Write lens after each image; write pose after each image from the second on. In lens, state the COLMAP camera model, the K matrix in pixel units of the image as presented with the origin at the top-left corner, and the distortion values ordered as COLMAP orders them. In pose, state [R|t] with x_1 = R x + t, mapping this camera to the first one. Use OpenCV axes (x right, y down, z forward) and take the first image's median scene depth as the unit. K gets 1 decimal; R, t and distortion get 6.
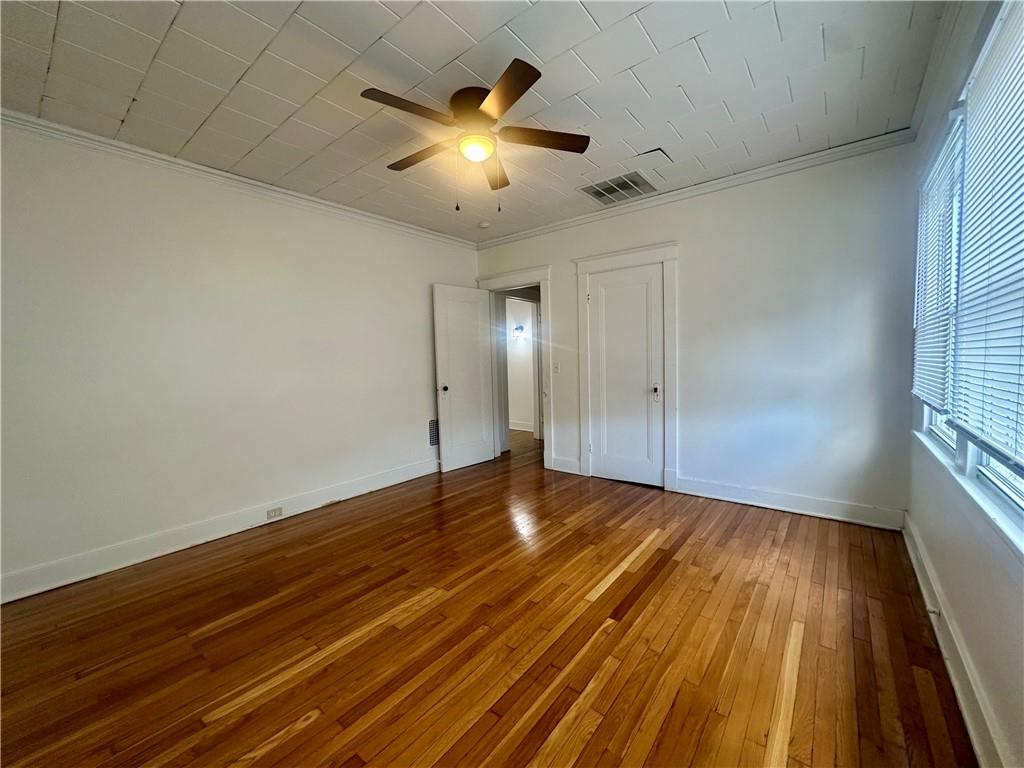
lens RADIAL K [[408.7, 0, 512.0], [0, 408.7, 384.0], [0, 0, 1]] dist [-0.004207, -0.000016]
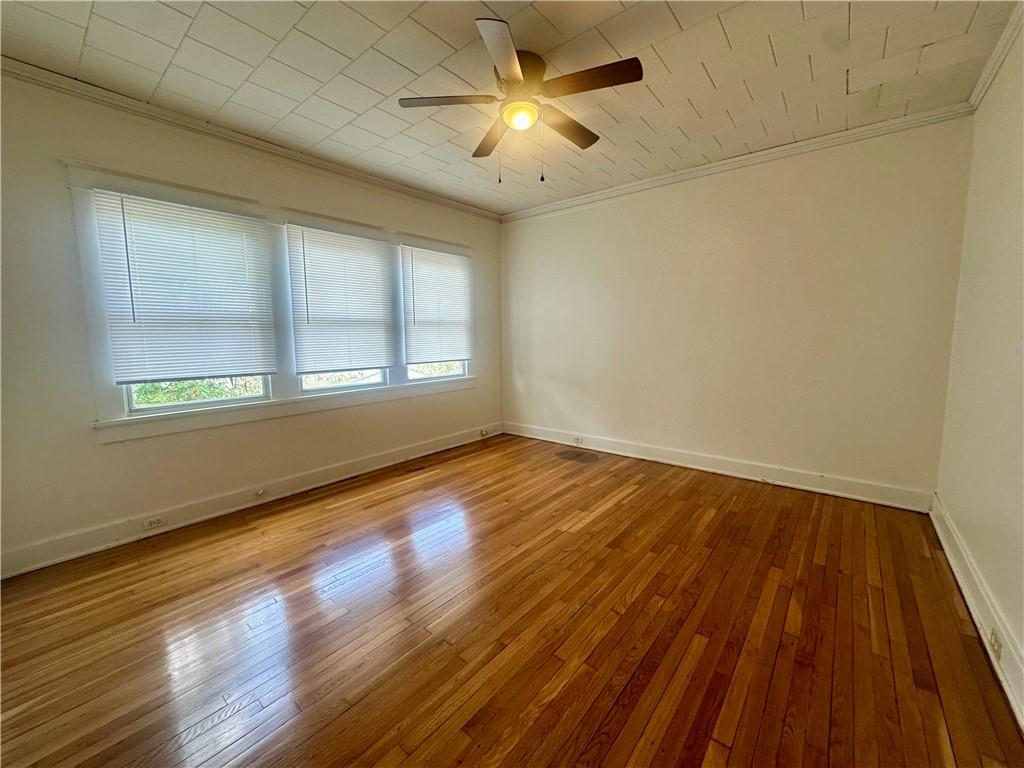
lens RADIAL K [[408.7, 0, 512.0], [0, 408.7, 384.0], [0, 0, 1]] dist [-0.004207, -0.000016]
pose [[-0.999195, 0.035735, 0.018228, -0.064148], [0.038344, 0.984310, 0.172232, -0.124021], [-0.011787, 0.172792, -0.984888, 2.176882]]
